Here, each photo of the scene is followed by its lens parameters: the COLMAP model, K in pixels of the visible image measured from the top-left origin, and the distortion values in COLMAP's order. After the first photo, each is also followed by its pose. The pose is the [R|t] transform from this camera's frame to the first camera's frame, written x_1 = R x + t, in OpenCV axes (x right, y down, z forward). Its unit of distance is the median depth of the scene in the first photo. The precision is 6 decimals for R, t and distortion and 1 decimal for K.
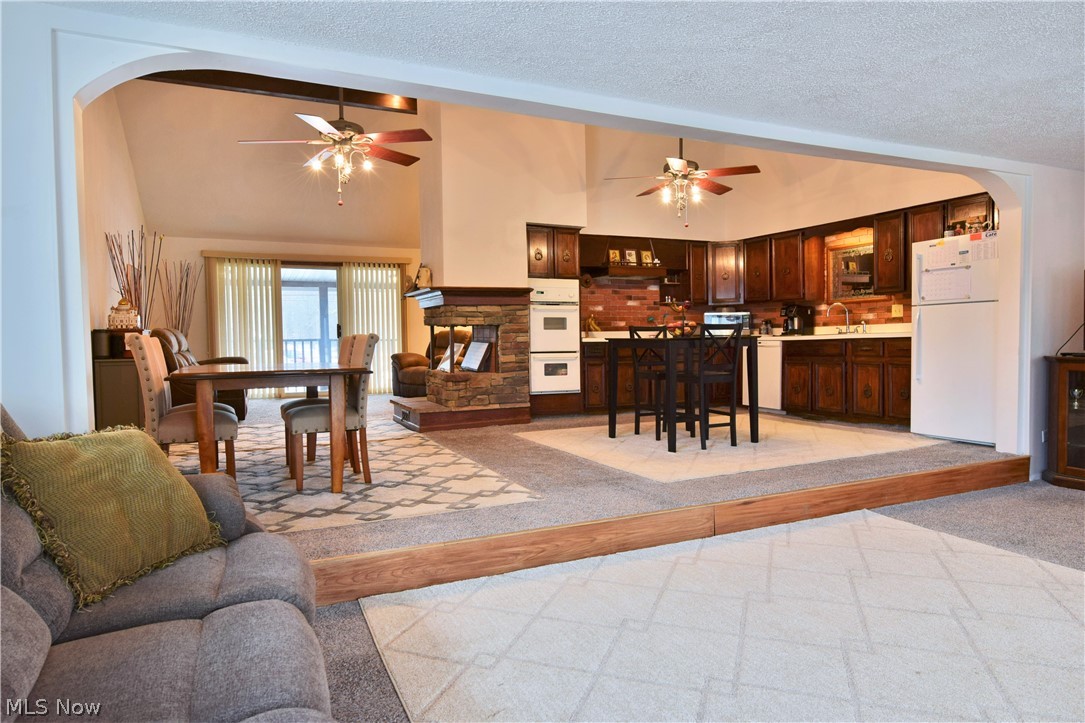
lens RADIAL K [[669.0, 0, 544.9], [0, 669.0, 362.8], [0, 0, 1]] dist [-0.003285, -0.005827]
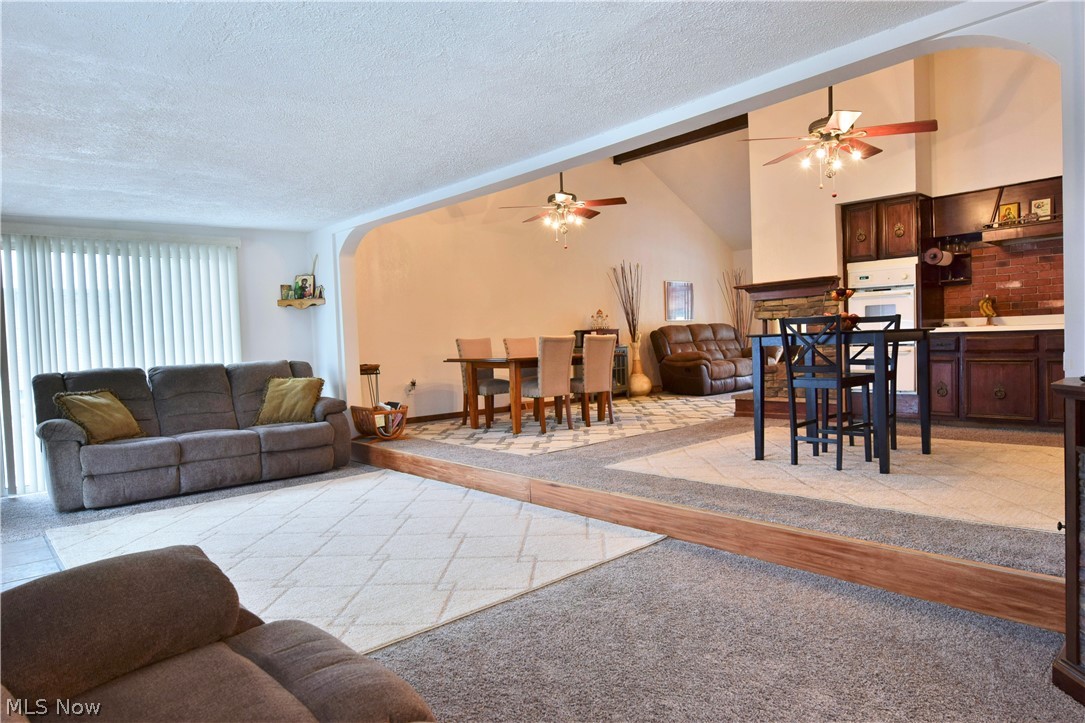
lens RADIAL K [[652.7, 0, 542.1], [0, 652.7, 359.4], [0, 0, 1]] dist [-0.000707, -0.000887]
pose [[0.295410, 0.030776, -0.954875, 0.860772], [-0.005096, 0.999518, 0.030638, -0.025994], [0.955357, -0.004184, 0.295425, 0.410794]]
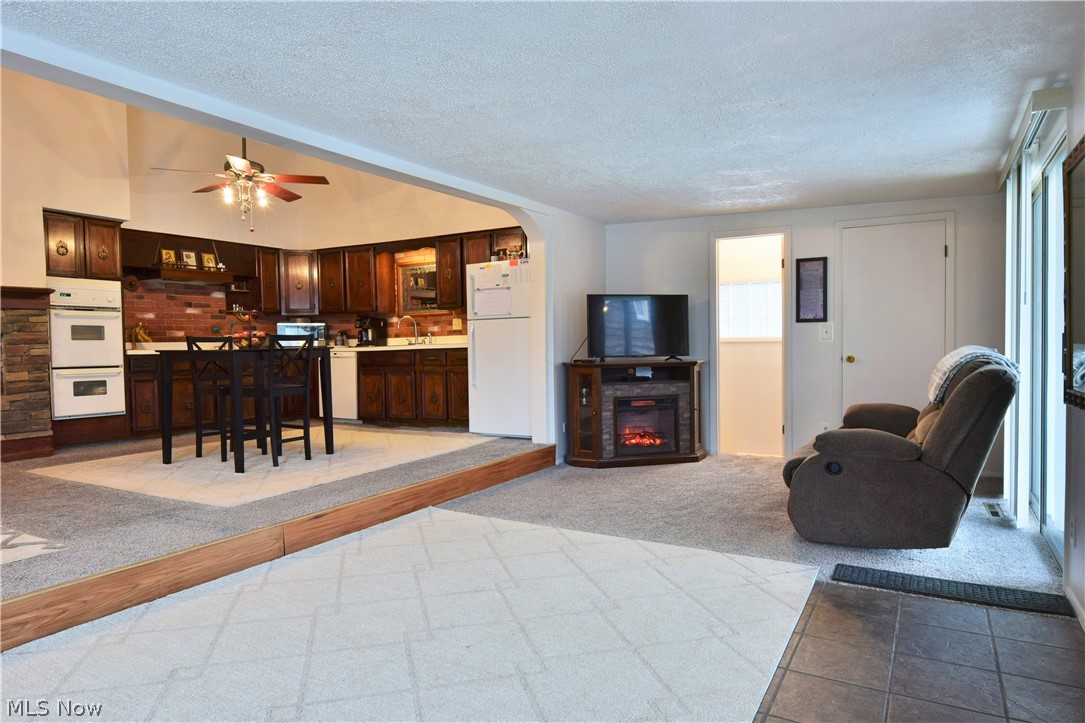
lens RADIAL K [[669.0, 0, 544.9], [0, 669.0, 362.8], [0, 0, 1]] dist [-0.003285, -0.005827]
pose [[0.822235, -0.016115, 0.568920, 0.012373], [0.025341, 0.999644, -0.008308, -0.000271], [-0.568584, 0.021248, 0.822351, -0.003695]]
